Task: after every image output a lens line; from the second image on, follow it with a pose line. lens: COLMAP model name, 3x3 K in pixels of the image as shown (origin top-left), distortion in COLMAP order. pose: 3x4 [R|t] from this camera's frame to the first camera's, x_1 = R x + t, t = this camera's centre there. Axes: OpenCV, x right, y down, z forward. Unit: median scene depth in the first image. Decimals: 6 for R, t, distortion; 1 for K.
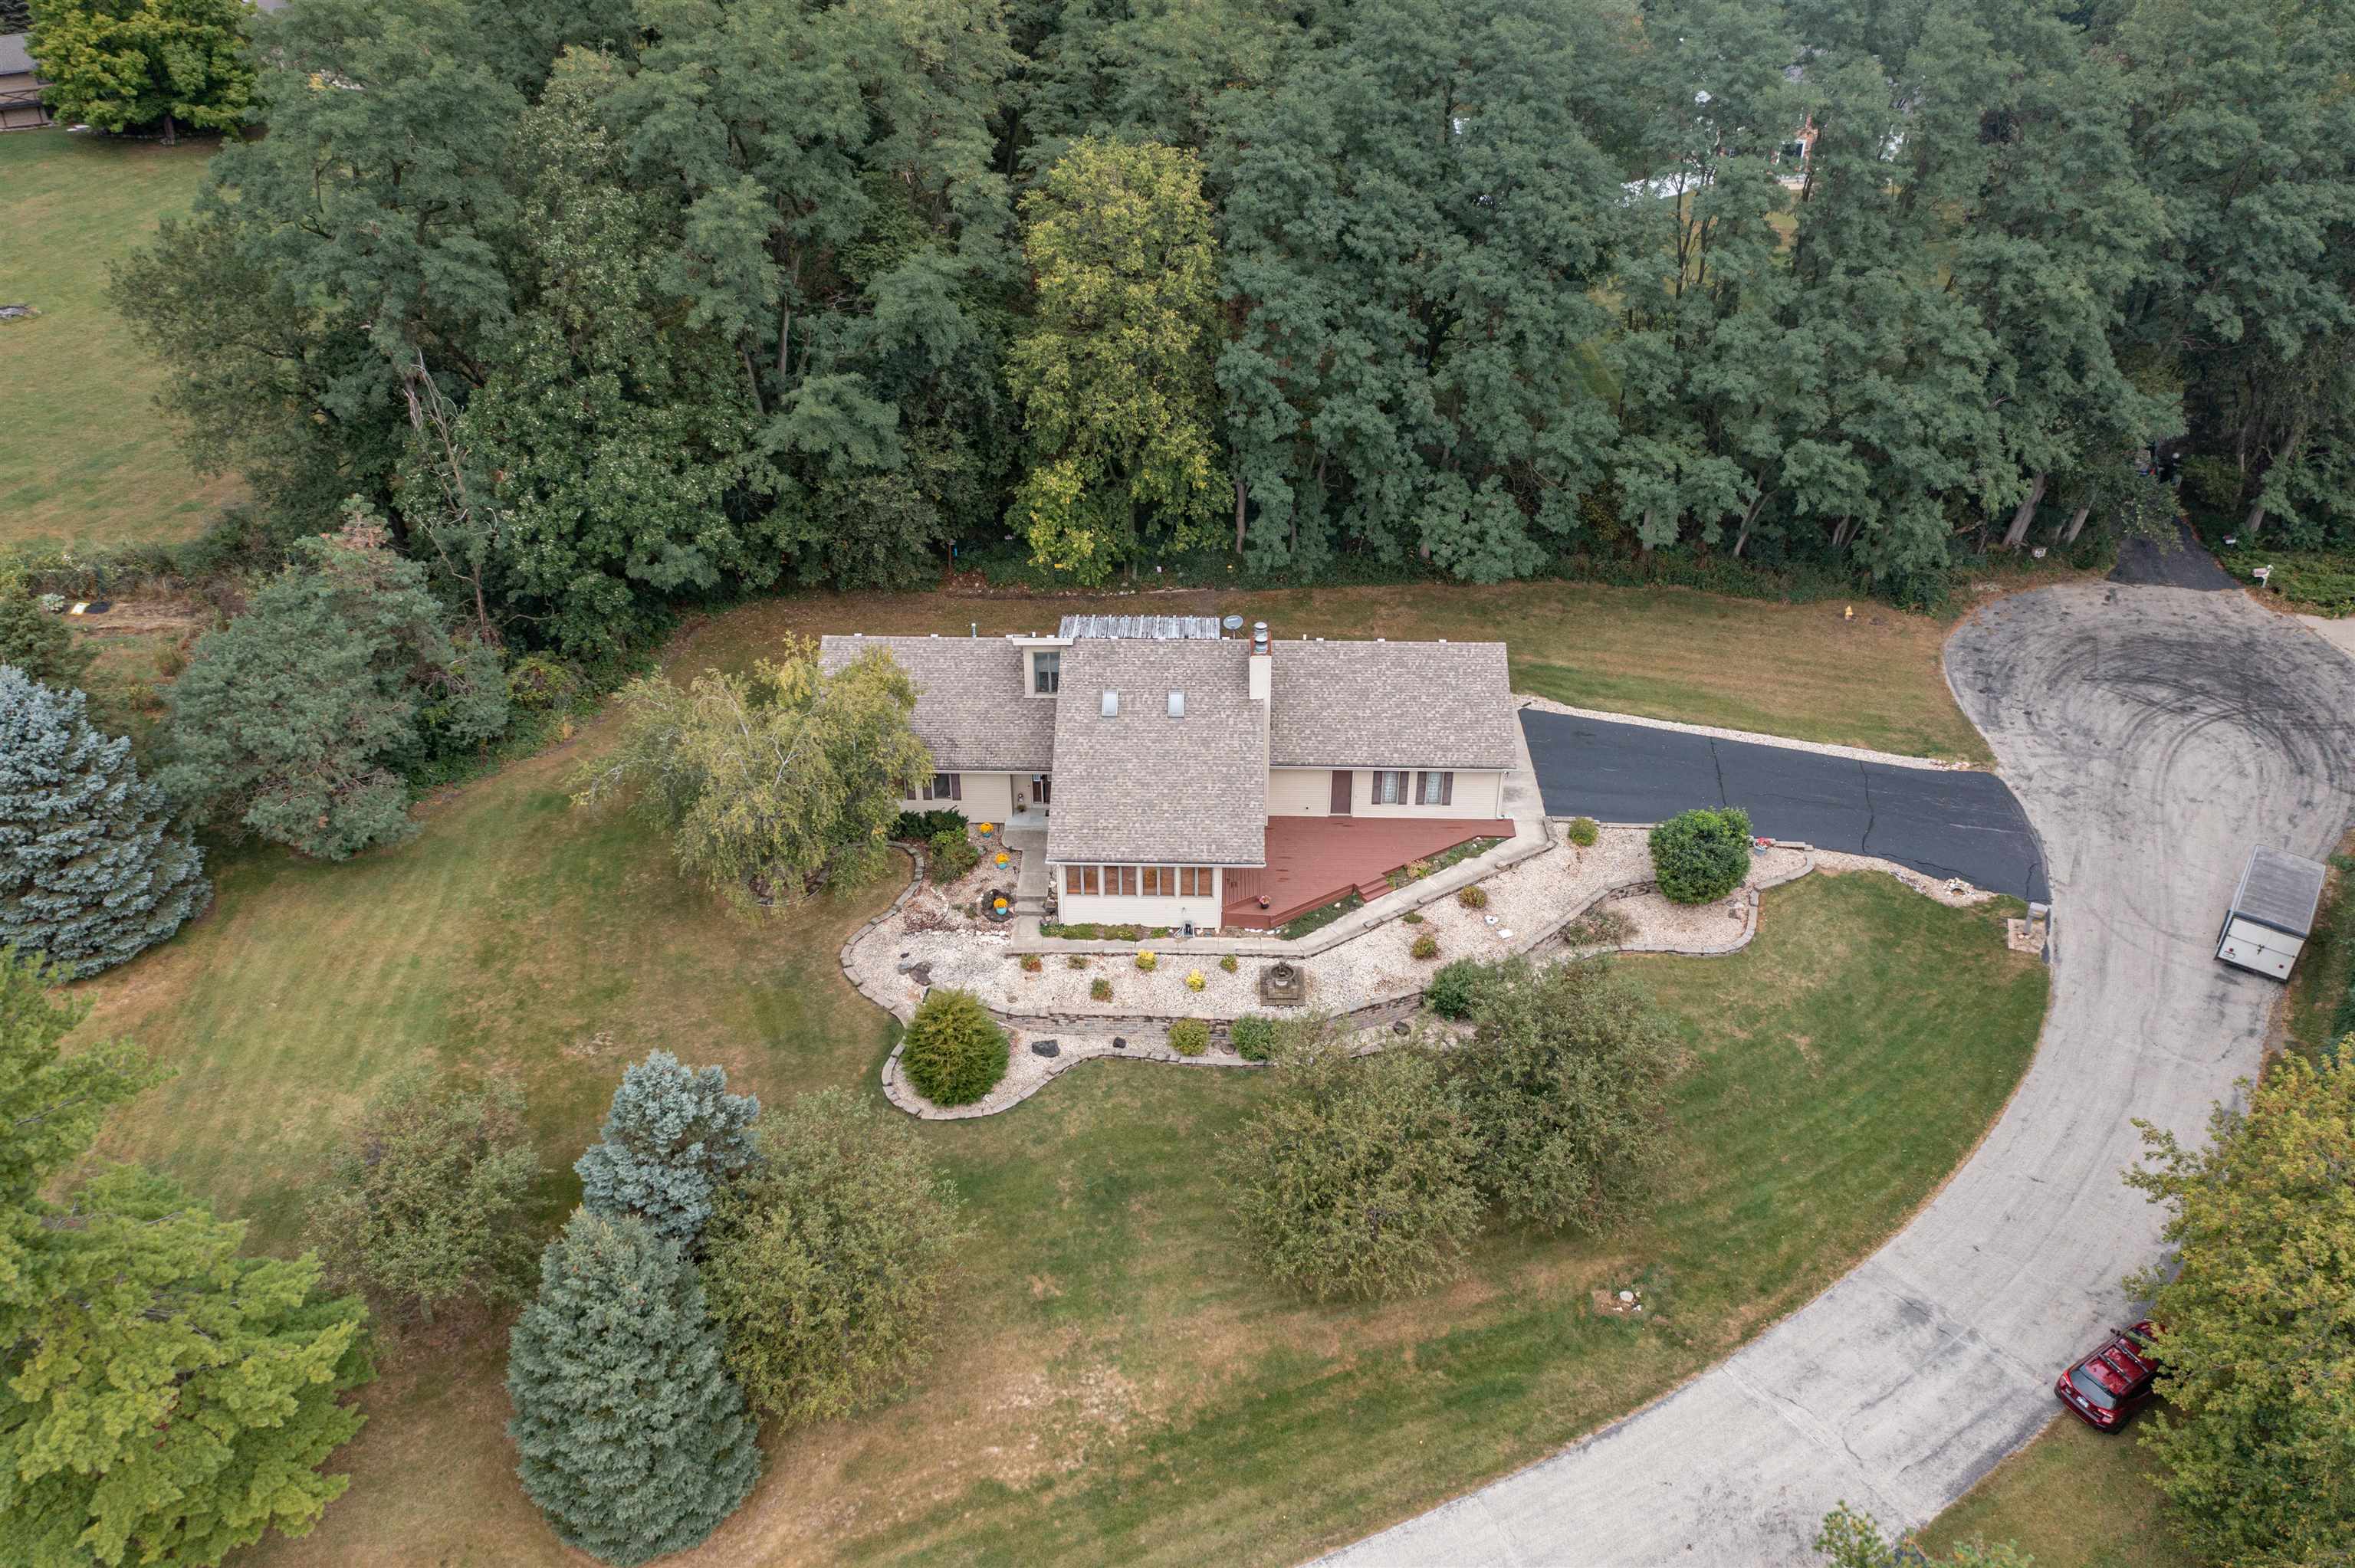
lens RADIAL K [[1861.2, 0, 1177.5], [0, 1861.2, 784.0], [0, 0, 1]] dist [-0.040547, 0.107393]
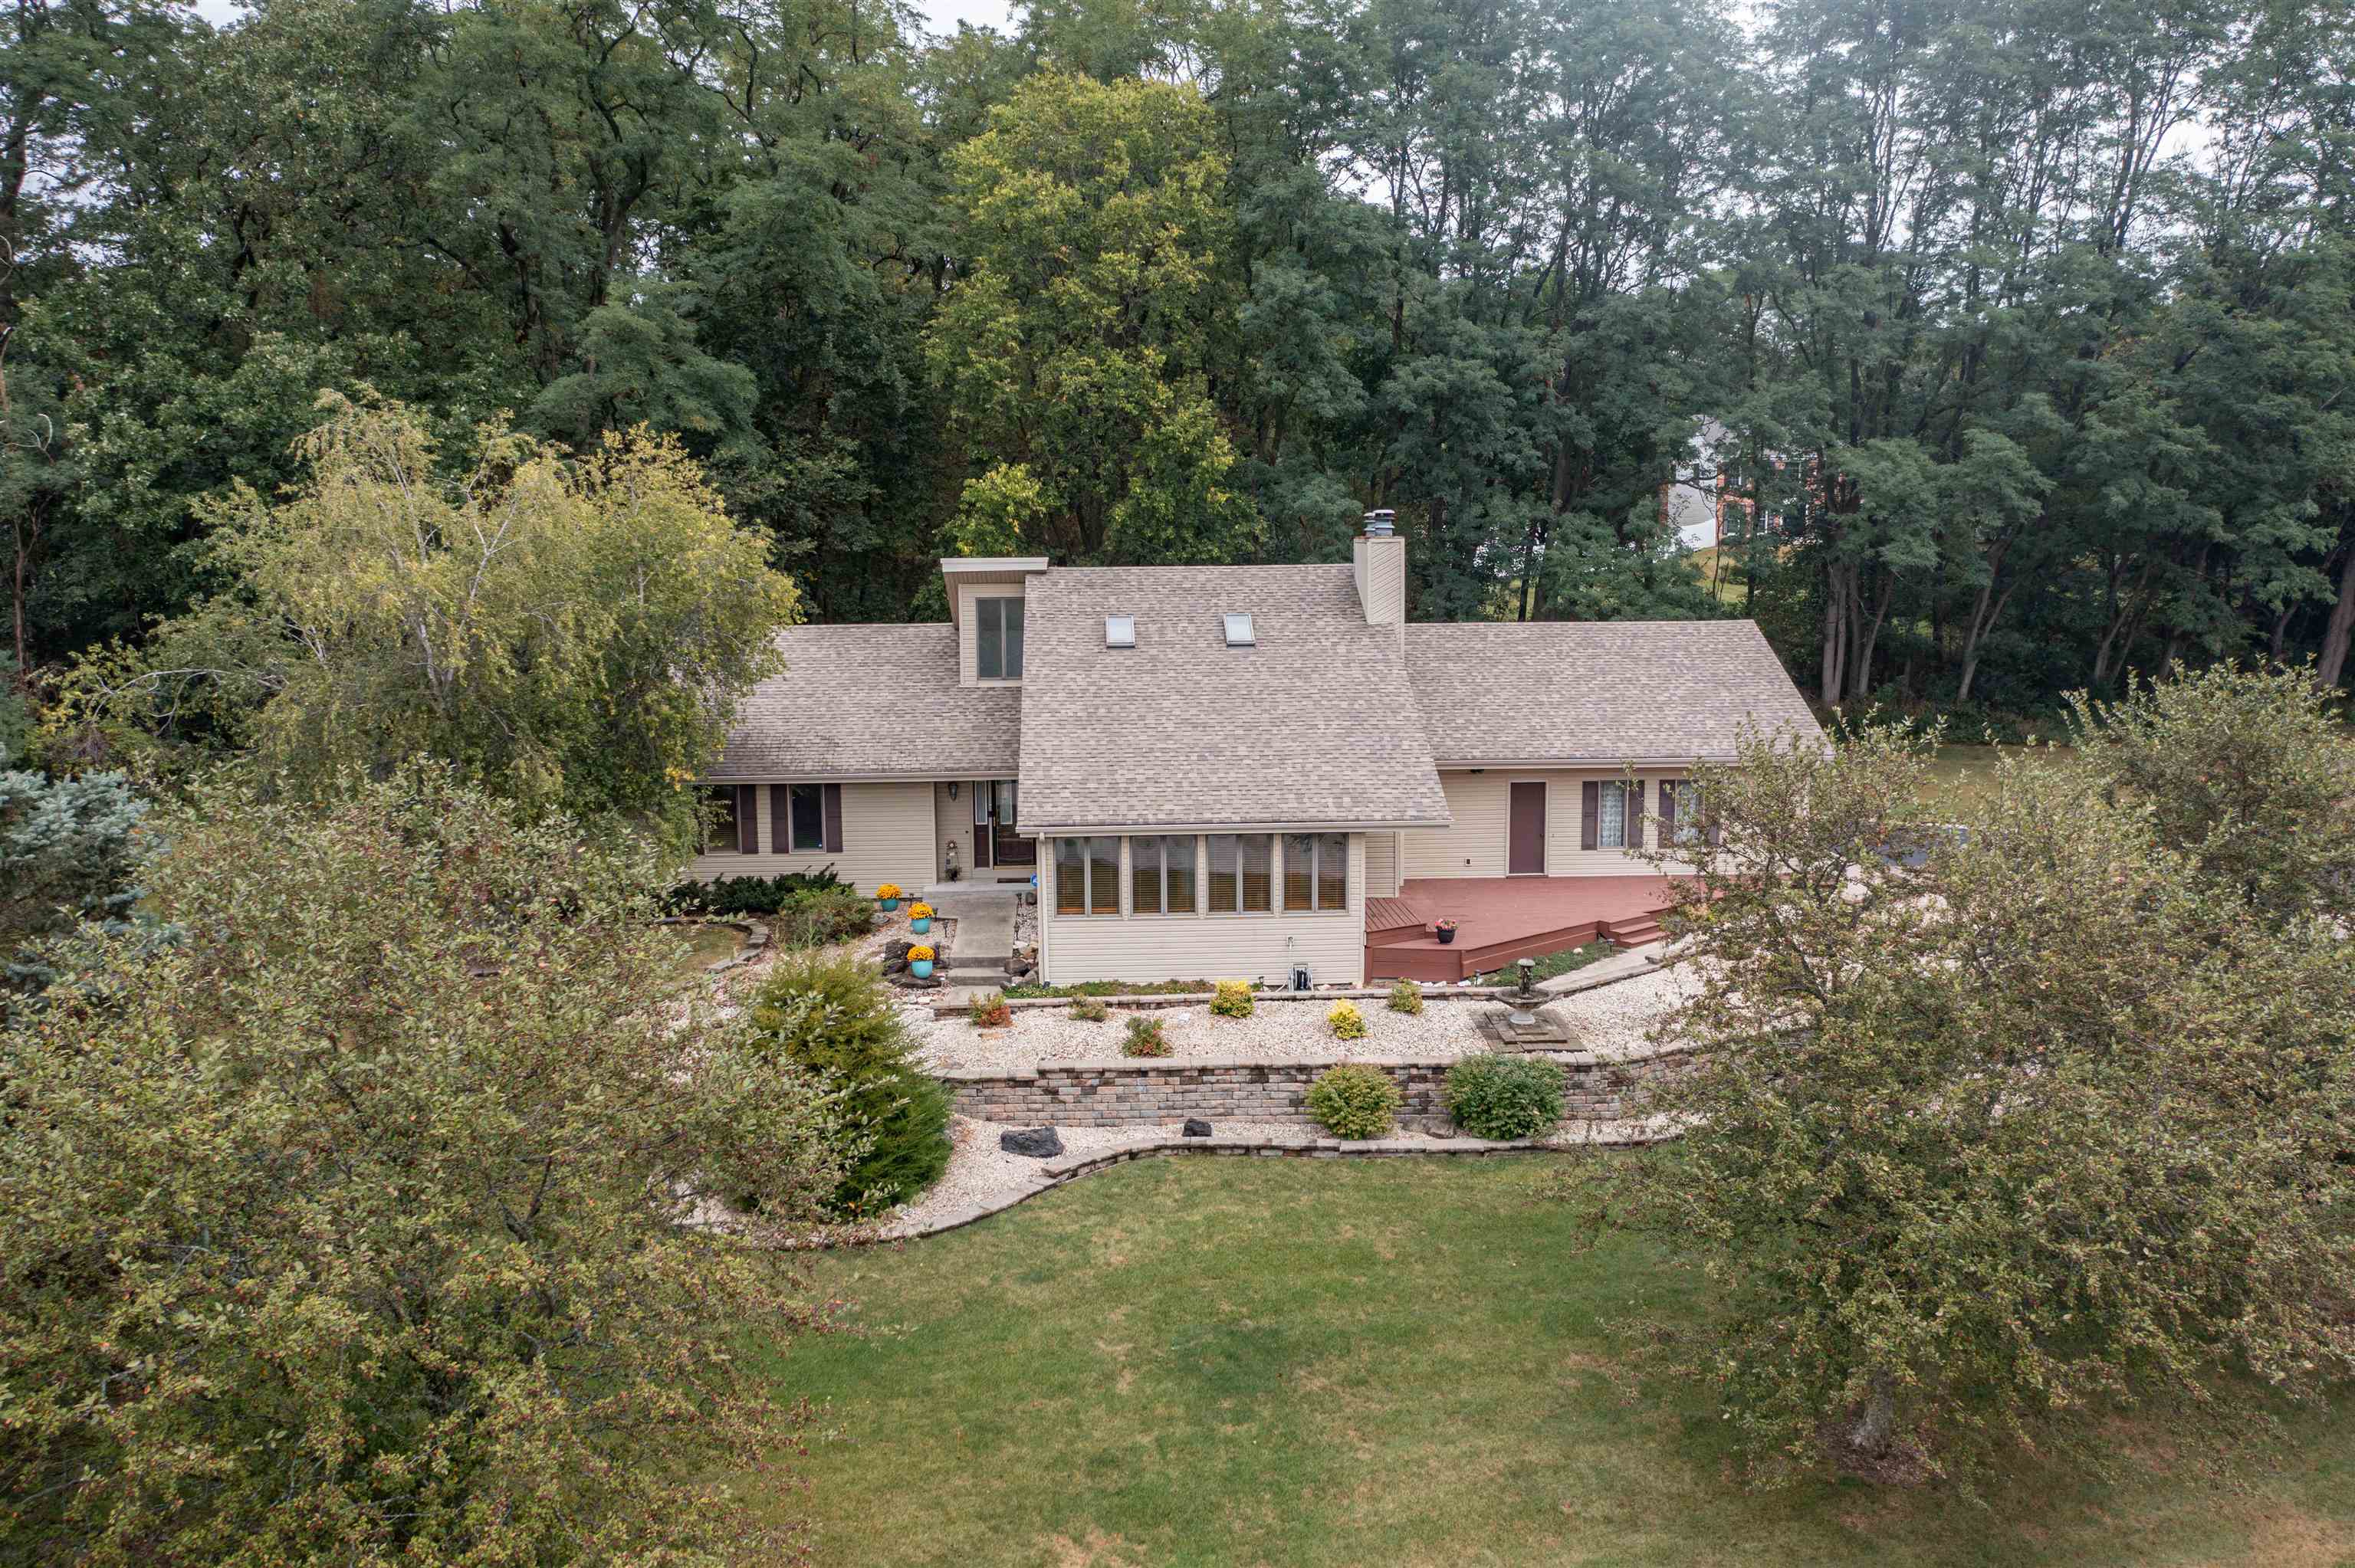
lens RADIAL K [[1861.2, 0, 1177.5], [0, 1861.2, 784.0], [0, 0, 1]] dist [-0.040547, 0.107393]
pose [[0.996935, -0.018447, 0.076029, -0.063250], [0.046751, 0.919678, -0.389879, 0.219075], [-0.062730, 0.392239, 0.917722, 0.517296]]
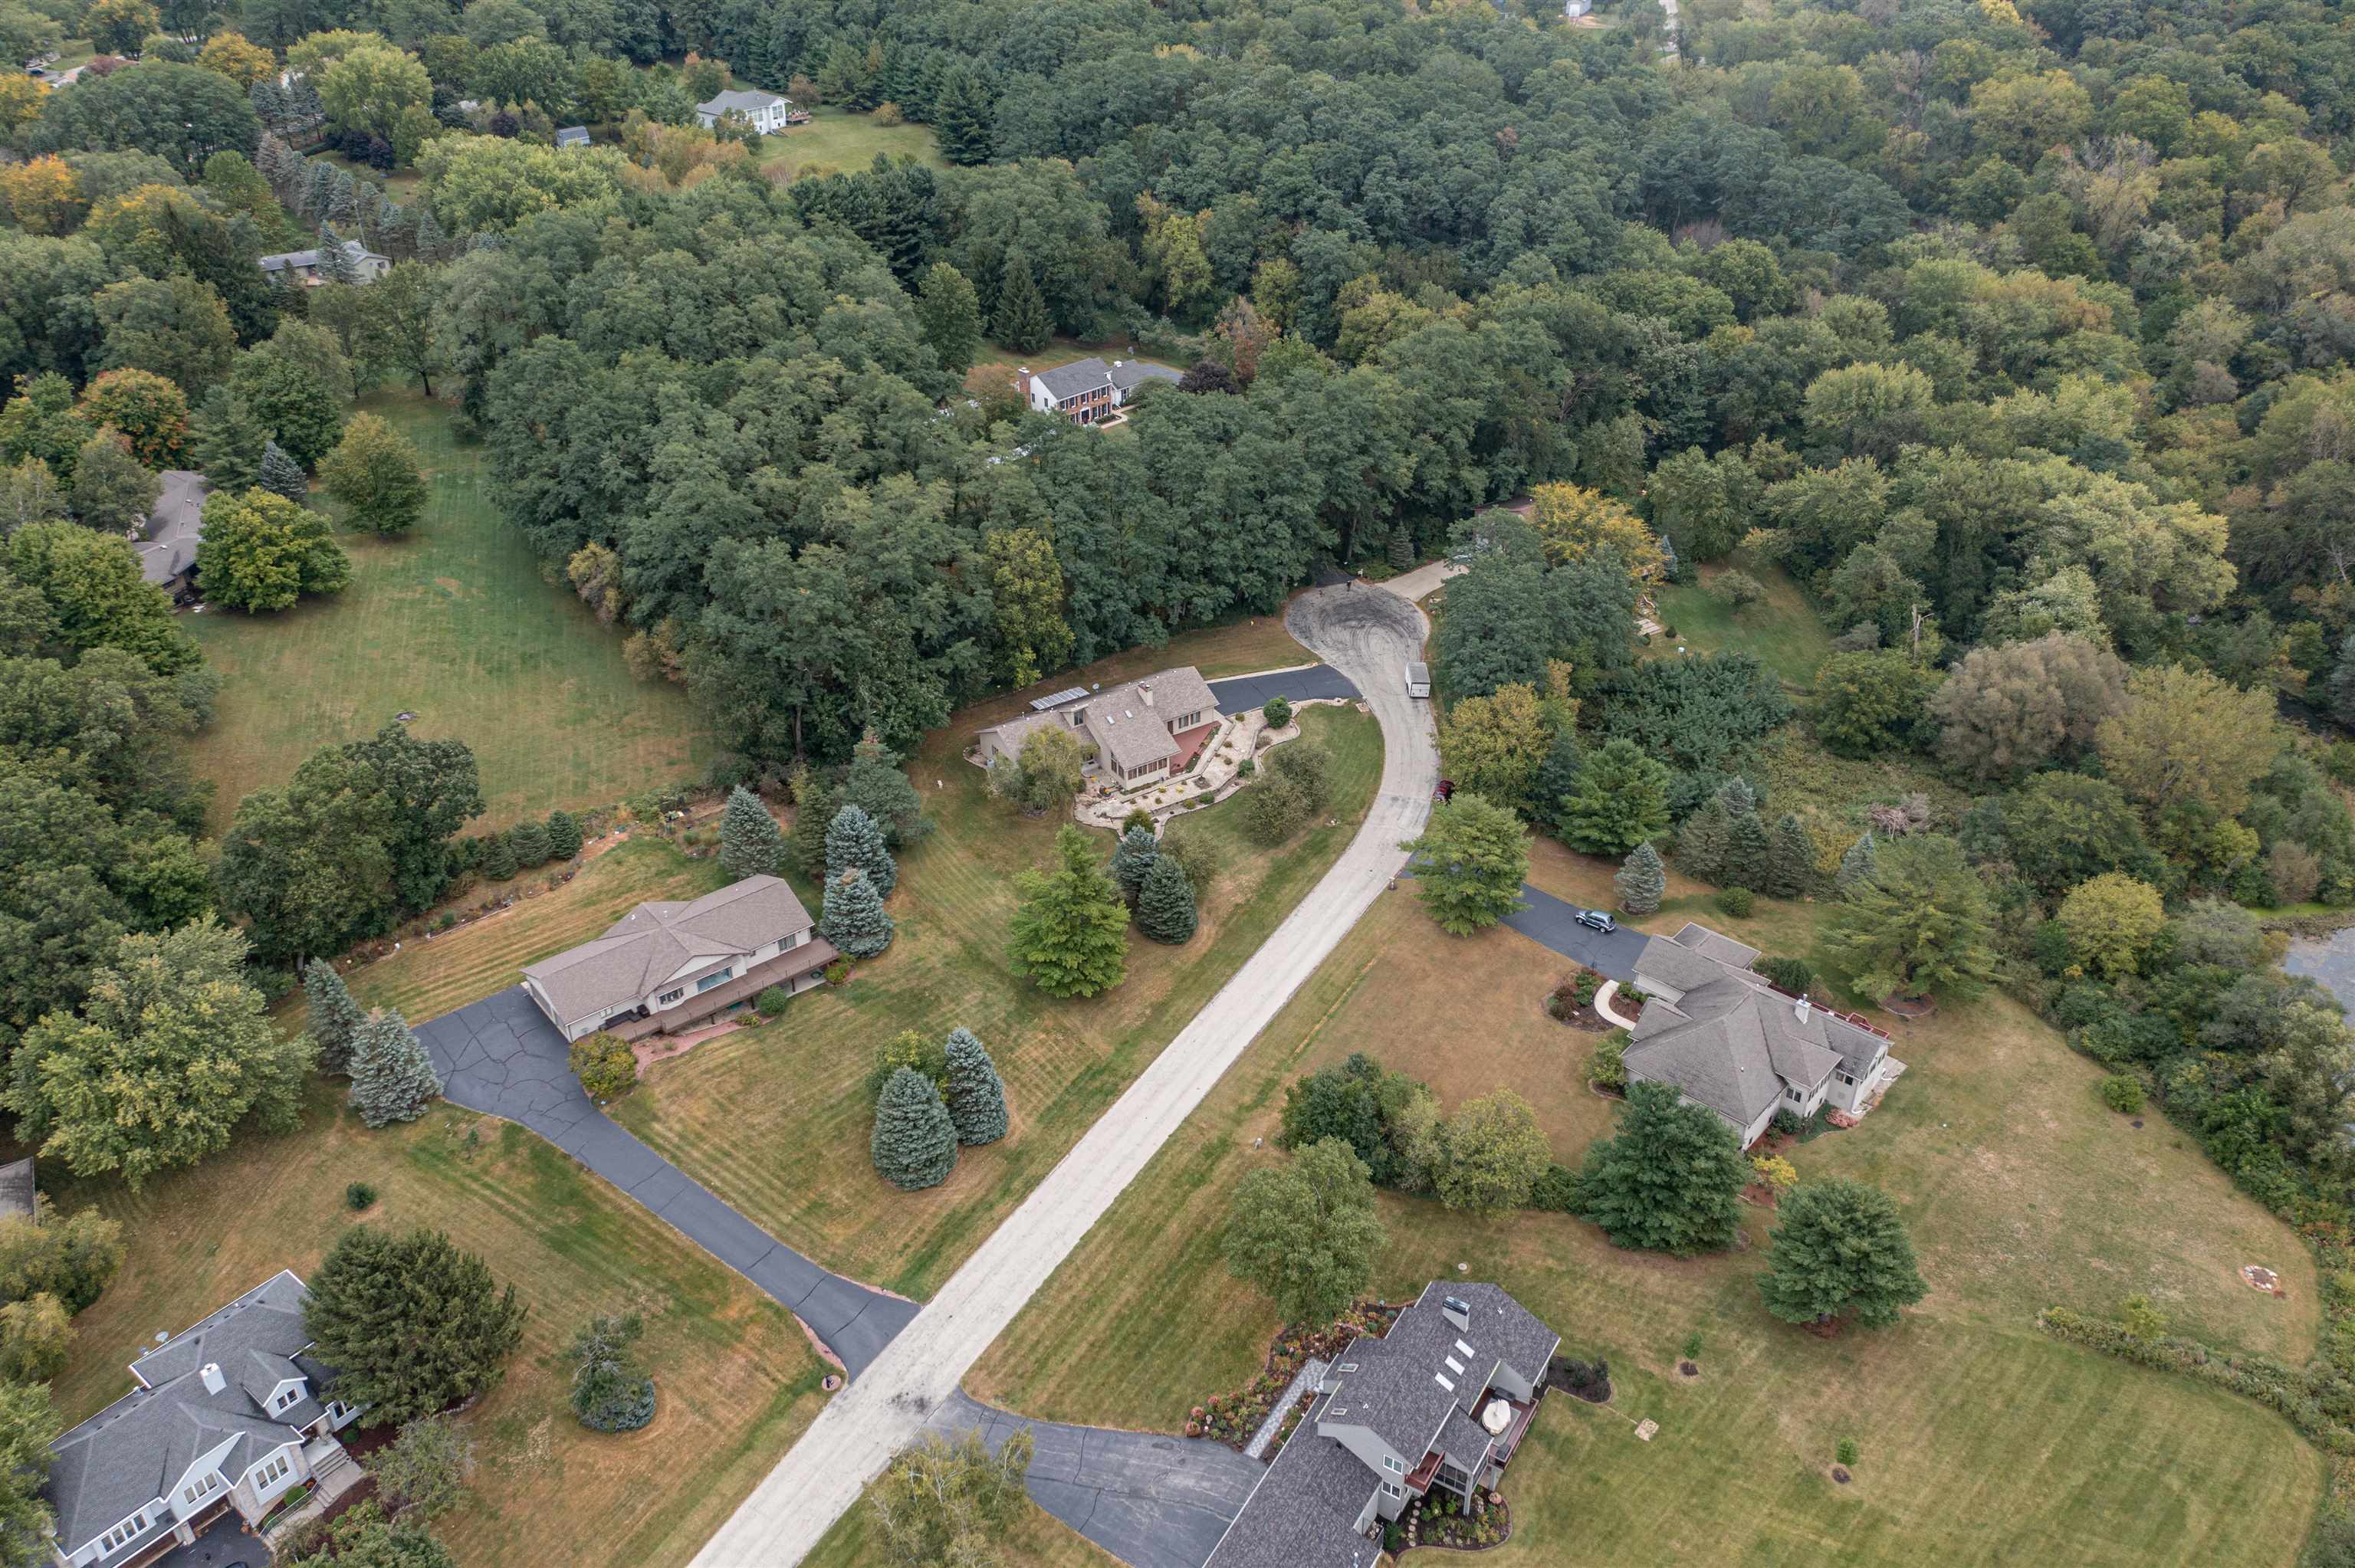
lens RADIAL K [[1861.2, 0, 1177.5], [0, 1861.2, 784.0], [0, 0, 1]] dist [-0.040547, 0.107393]
pose [[0.818913, -0.304436, 0.486519, -1.502368], [0.299497, 0.949821, 0.090229, -0.190929], [-0.489575, 0.071821, 0.868999, -1.752218]]
